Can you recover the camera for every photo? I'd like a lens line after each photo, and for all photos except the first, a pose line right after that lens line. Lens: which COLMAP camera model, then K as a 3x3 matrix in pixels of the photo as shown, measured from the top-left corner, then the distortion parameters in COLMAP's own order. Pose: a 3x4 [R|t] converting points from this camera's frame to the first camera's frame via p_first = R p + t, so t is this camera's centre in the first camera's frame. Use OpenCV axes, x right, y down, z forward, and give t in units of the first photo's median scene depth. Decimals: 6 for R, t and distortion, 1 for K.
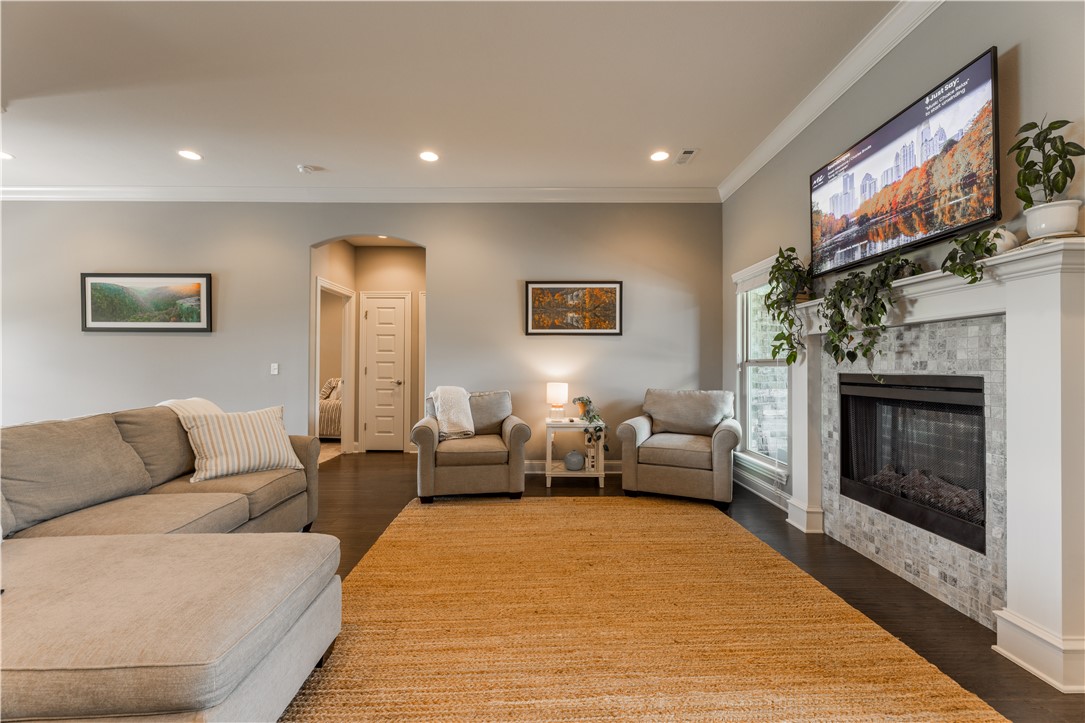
lens RADIAL K [[433.6, 0, 536.4], [0, 433.6, 362.8], [0, 0, 1]] dist [-0.000168, 0.000048]
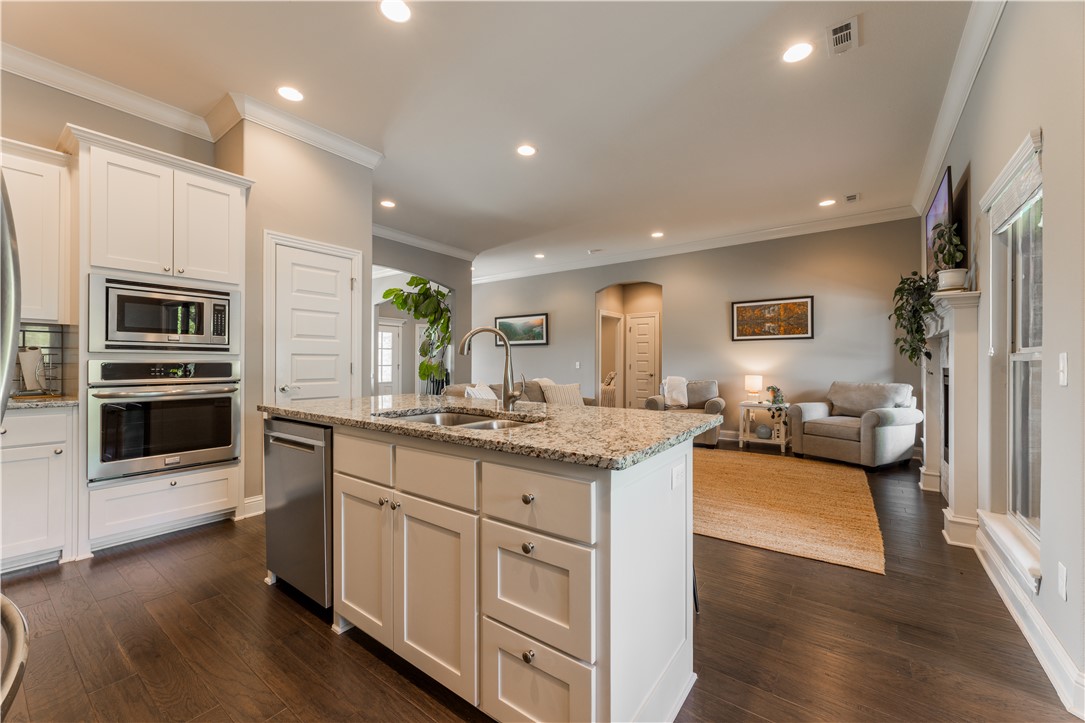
lens RADIAL K [[433.6, 0, 536.4], [0, 433.6, 362.8], [0, 0, 1]] dist [-0.000168, 0.000048]
pose [[0.798042, -0.002607, -0.602596, 0.314044], [0.005273, 0.999983, 0.002657, -0.001134], [0.602578, -0.005298, 0.798042, -0.490441]]
